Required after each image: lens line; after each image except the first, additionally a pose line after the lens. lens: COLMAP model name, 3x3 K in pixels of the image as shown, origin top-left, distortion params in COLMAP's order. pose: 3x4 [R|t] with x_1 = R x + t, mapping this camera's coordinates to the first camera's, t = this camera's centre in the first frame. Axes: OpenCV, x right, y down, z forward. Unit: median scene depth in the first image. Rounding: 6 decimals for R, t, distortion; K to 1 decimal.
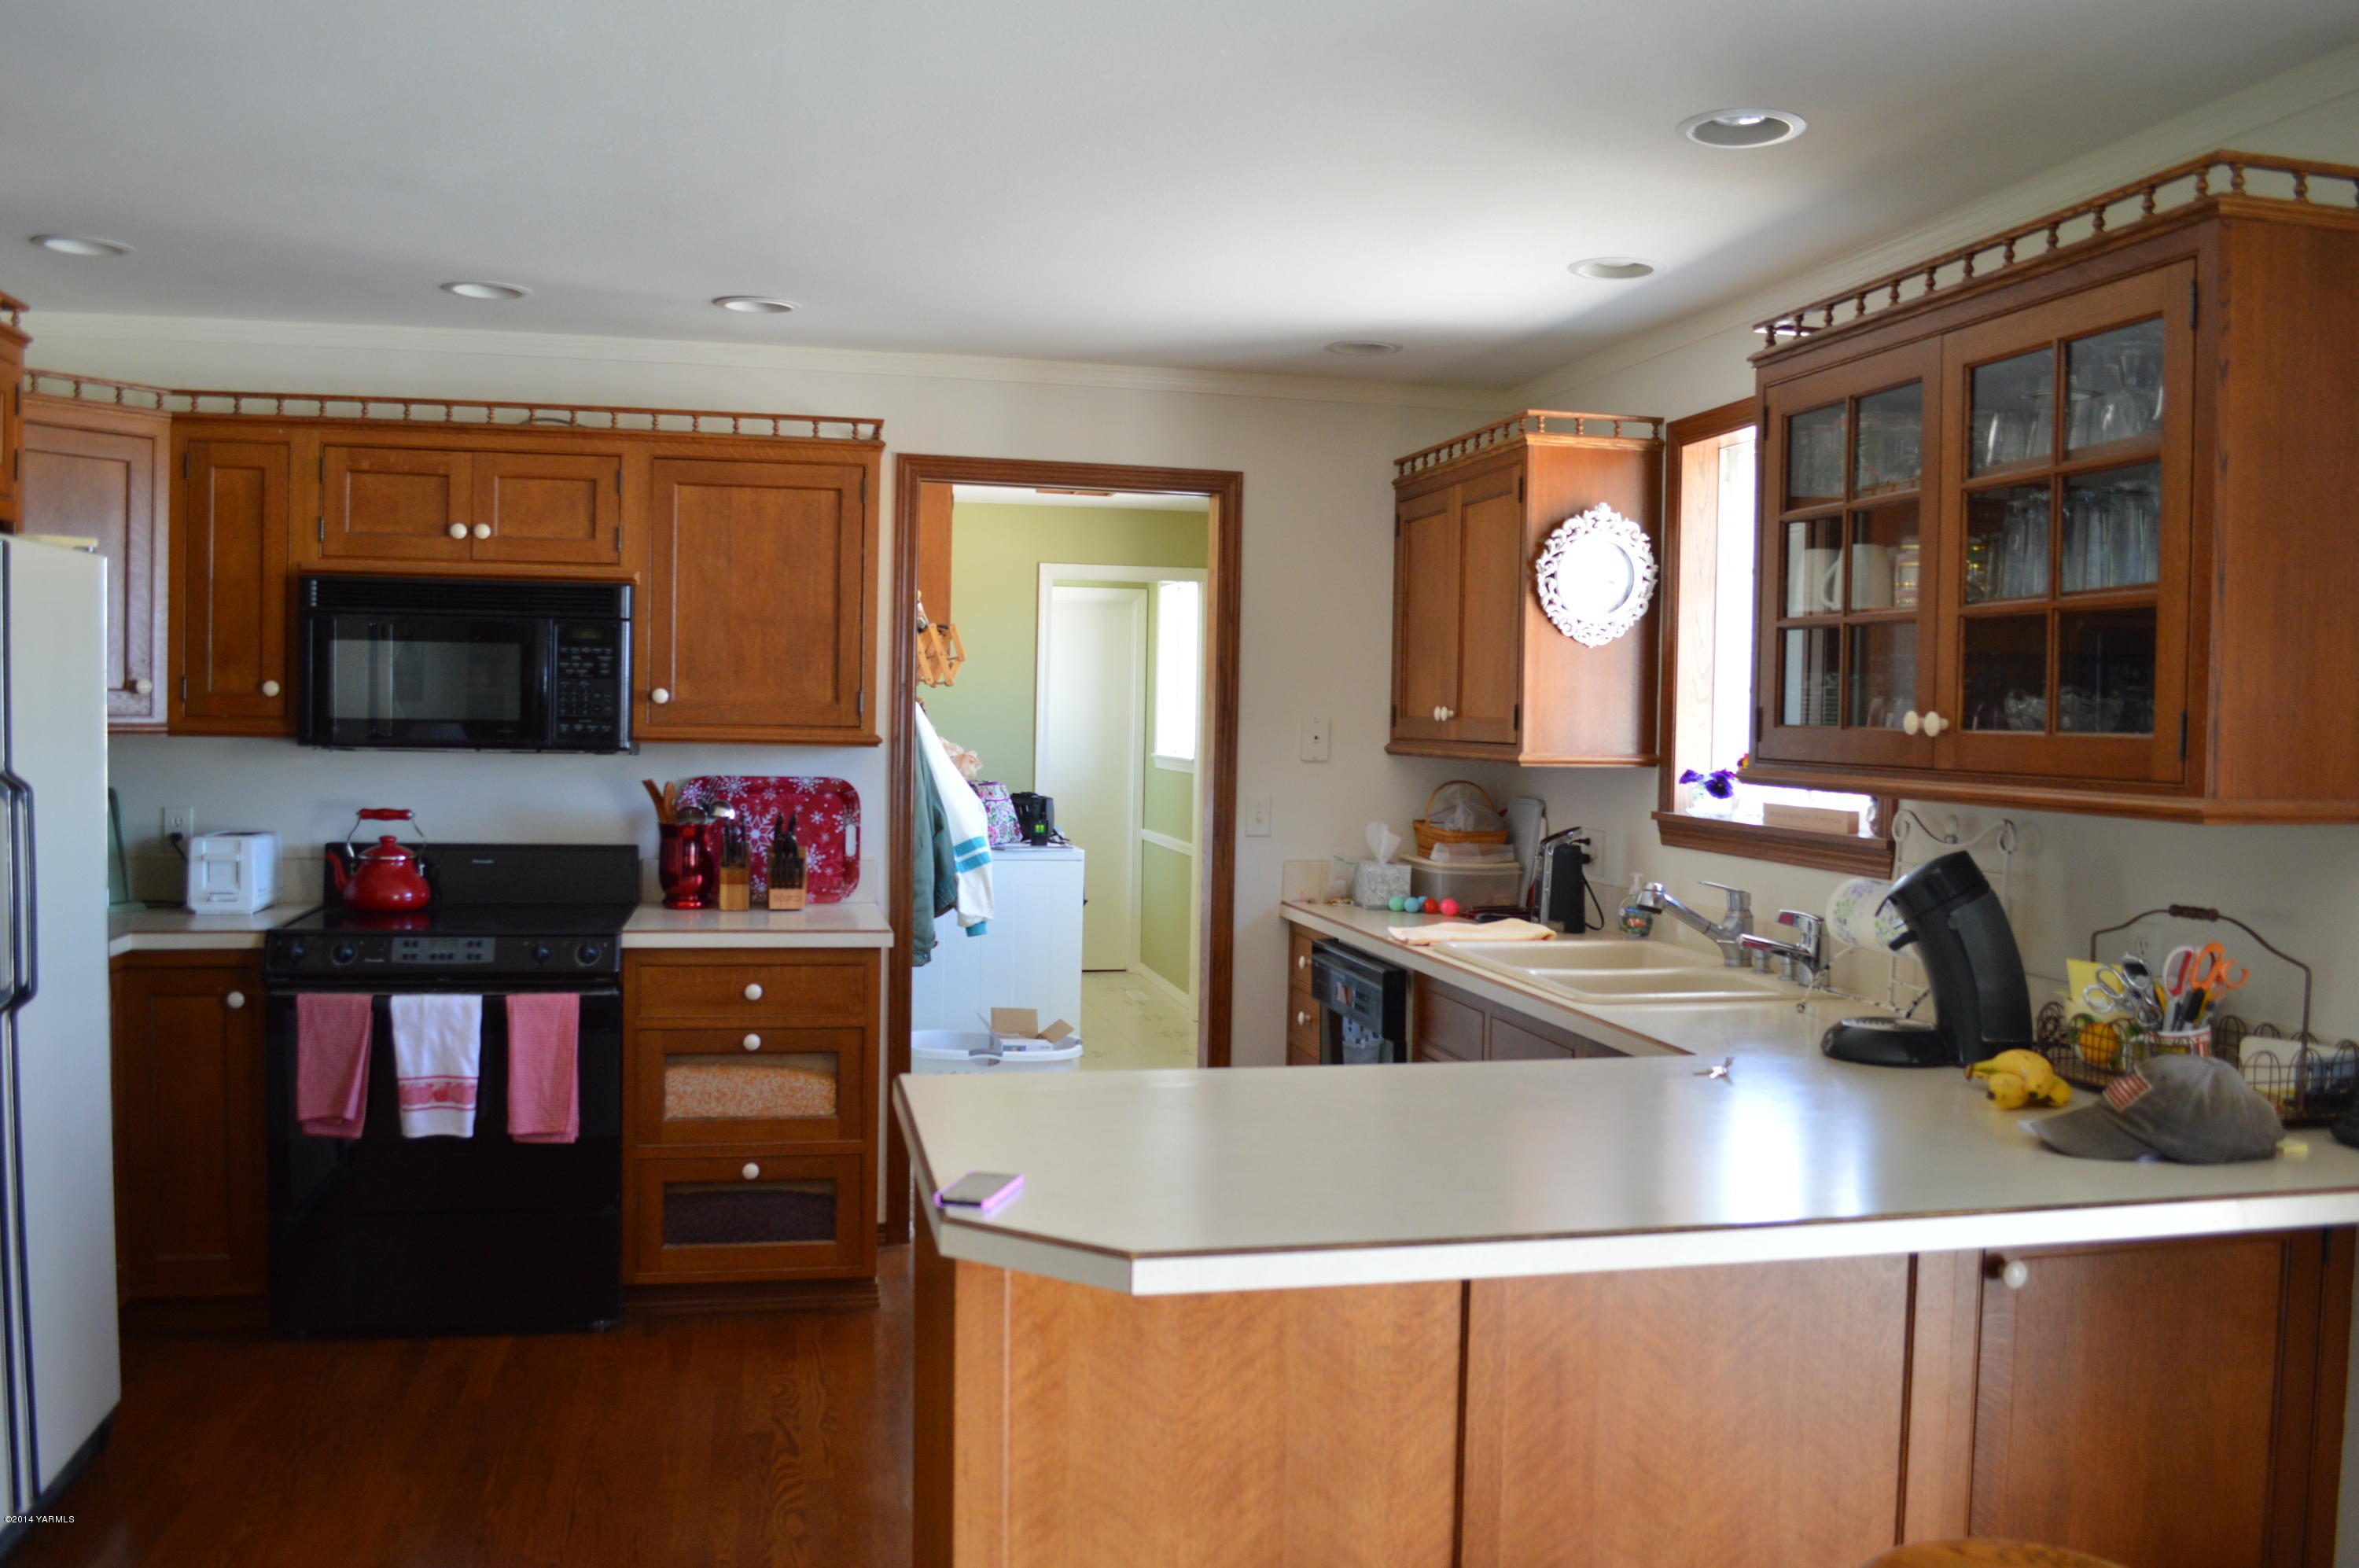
lens RADIAL K [[2052.1, 0, 1179.5], [0, 2052.1, 784.0], [0, 0, 1]] dist [-0.085980, 0.002794]
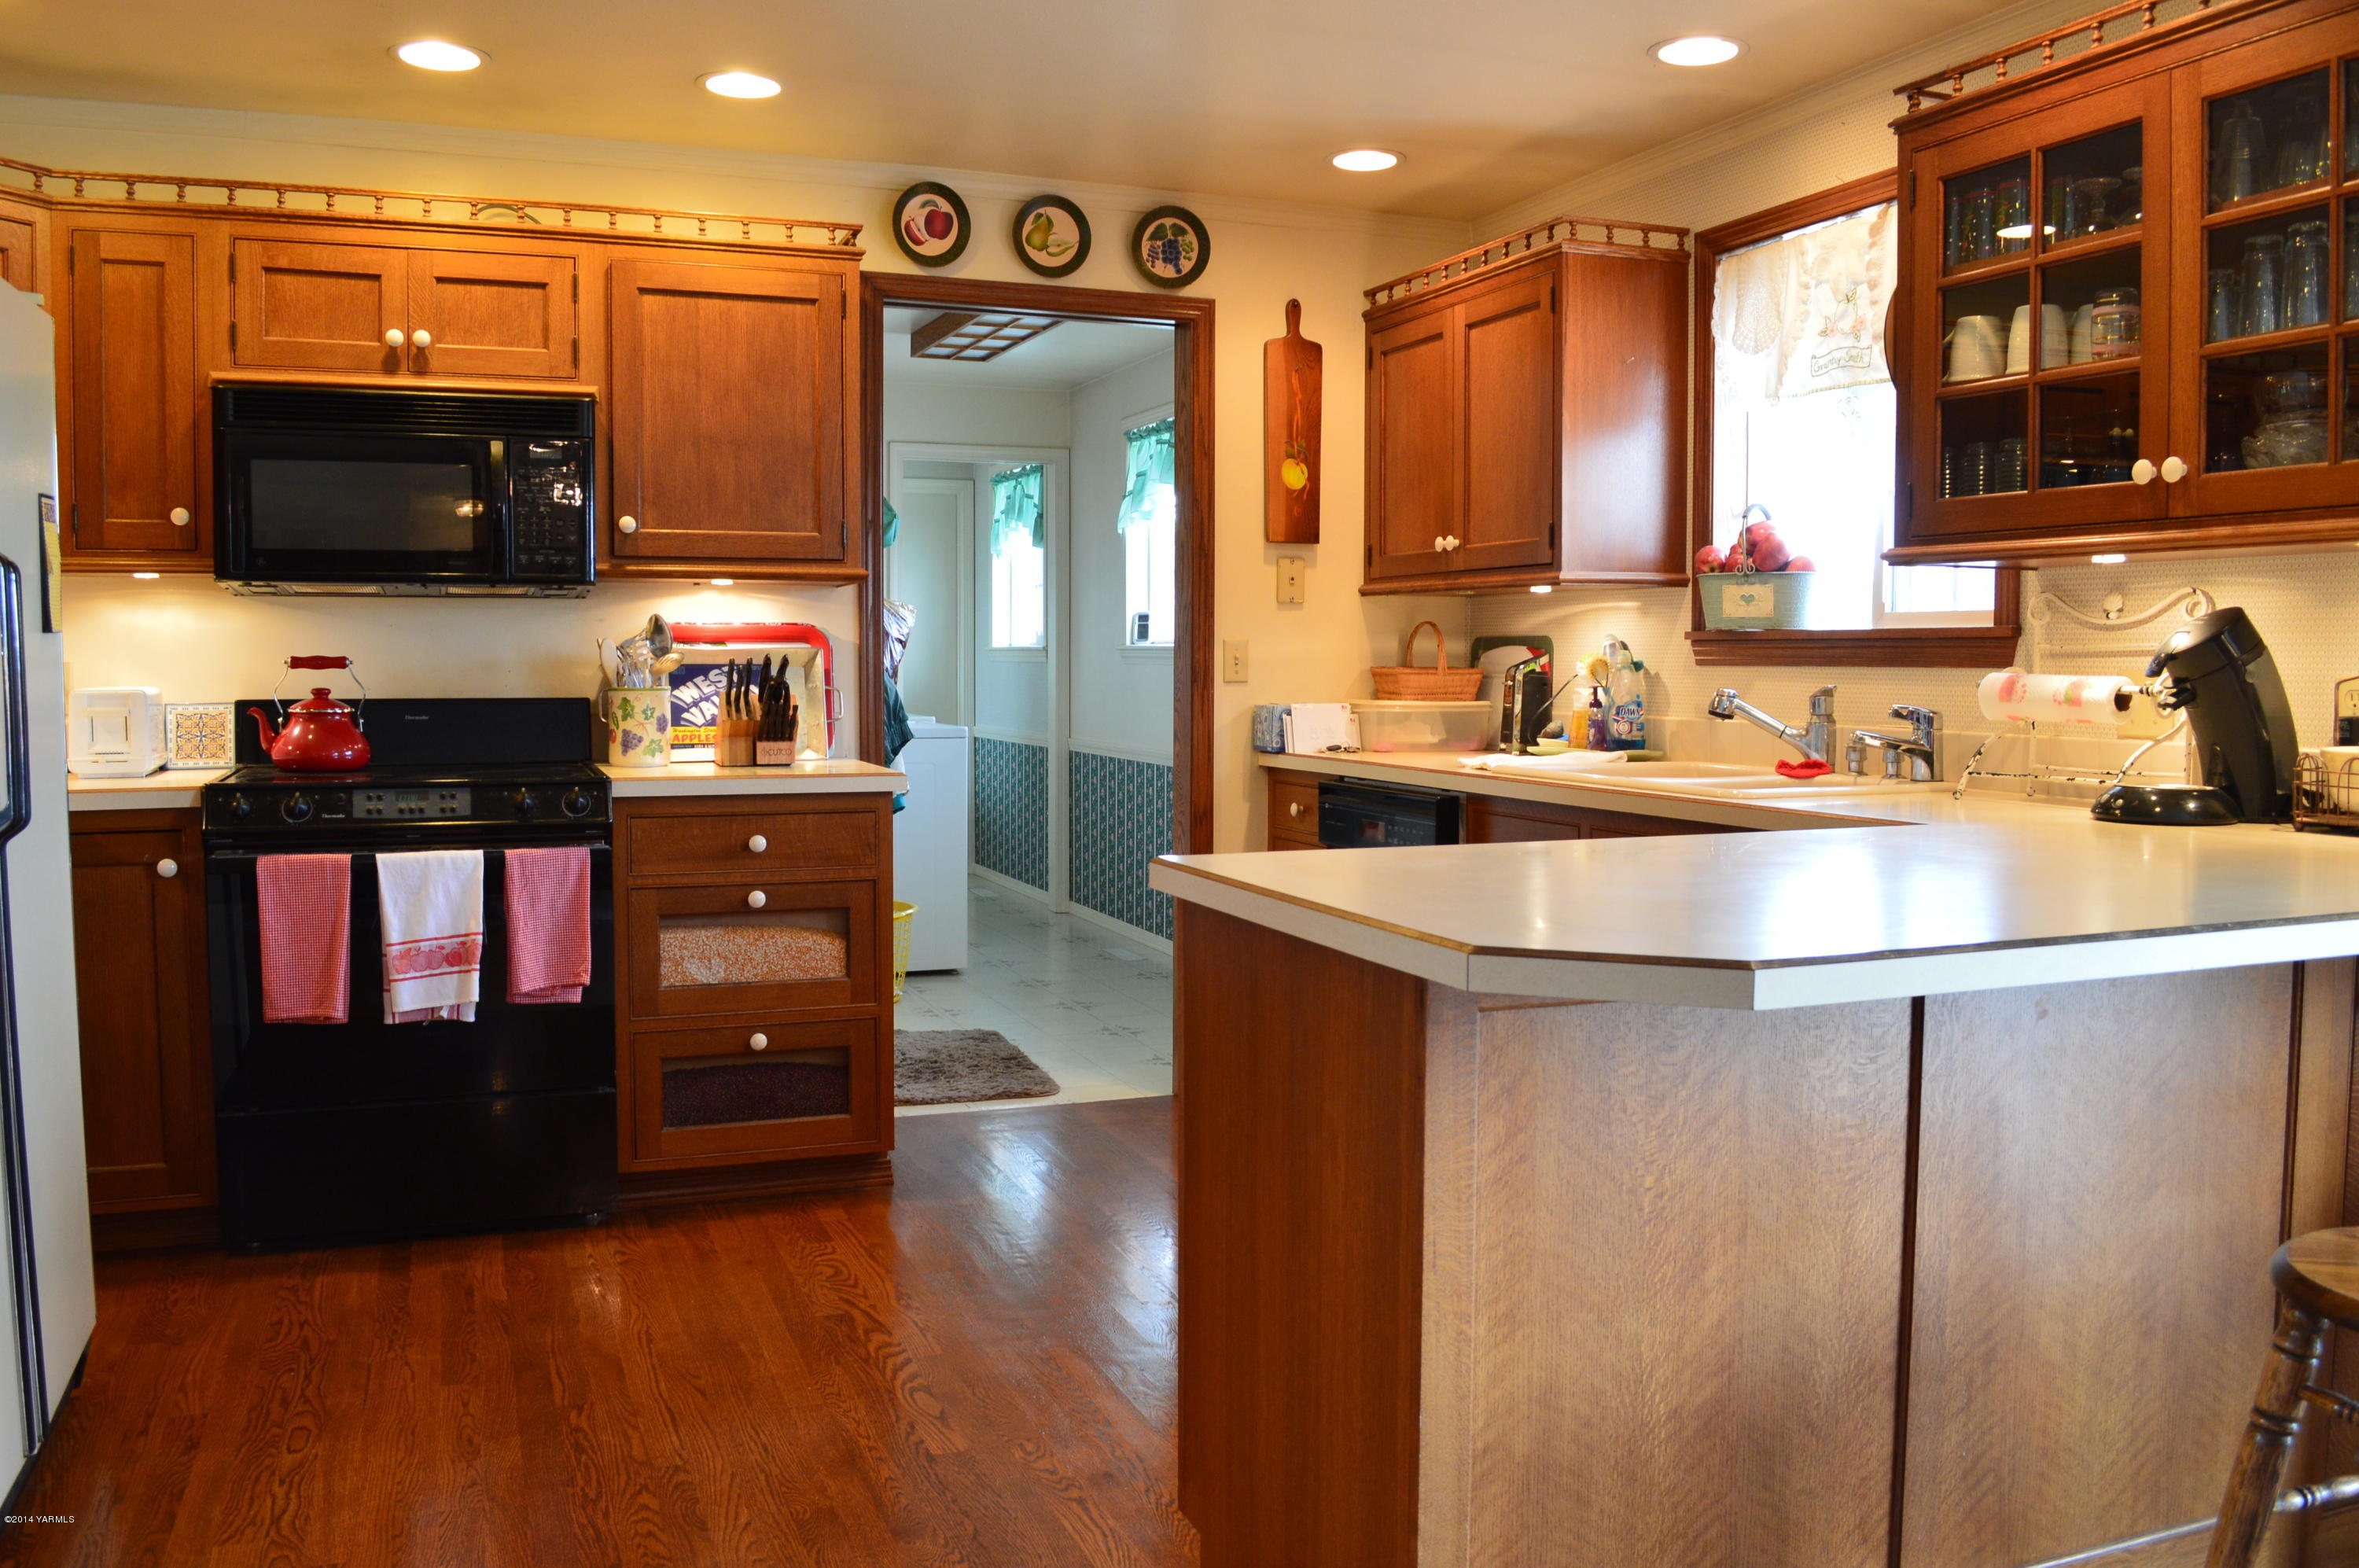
lens RADIAL K [[2002.4, 0, 1179.5], [0, 2002.4, 784.0], [0, 0, 1]] dist [-0.093113, 0.016096]
pose [[0.987045, -0.027656, 0.158044, -0.171691], [0.023297, 0.999297, 0.029368, 0.056595], [-0.158745, -0.025305, 0.986995, 0.102142]]
